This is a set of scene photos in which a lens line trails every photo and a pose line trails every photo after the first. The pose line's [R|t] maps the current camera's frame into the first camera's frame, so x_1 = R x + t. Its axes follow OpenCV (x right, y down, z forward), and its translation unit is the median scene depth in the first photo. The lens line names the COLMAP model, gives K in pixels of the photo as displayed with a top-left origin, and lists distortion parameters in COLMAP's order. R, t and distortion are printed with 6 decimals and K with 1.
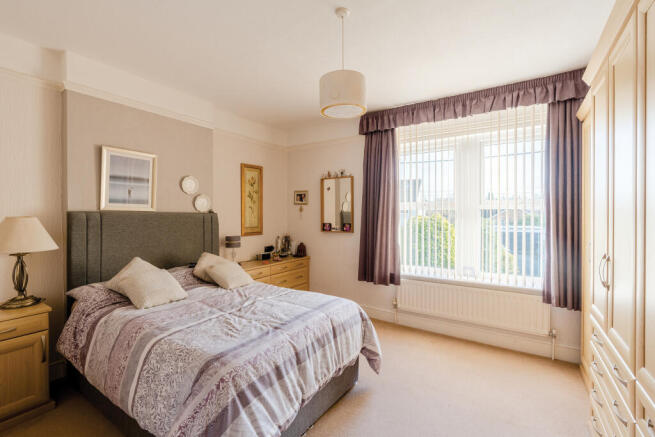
lens RADIAL K [[294.2, 0, 334.0], [0, 294.2, 219.2], [0, 0, 1]] dist [-0.012141, 0.010059]
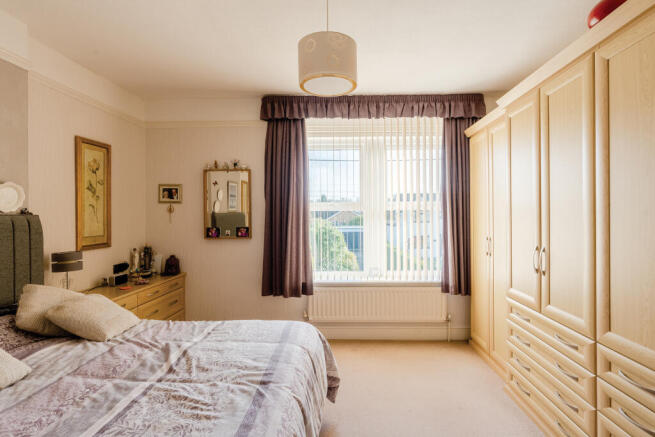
lens RADIAL K [[314.1, 0, 327.5], [0, 314.1, 218.5], [0, 0, 1]] dist [-0.002405, -0.000059]
pose [[0.846566, -0.009274, 0.532203, -0.247534], [0.014499, 0.999879, -0.005639, -0.001698], [-0.532086, 0.012490, 0.846598, 0.165355]]
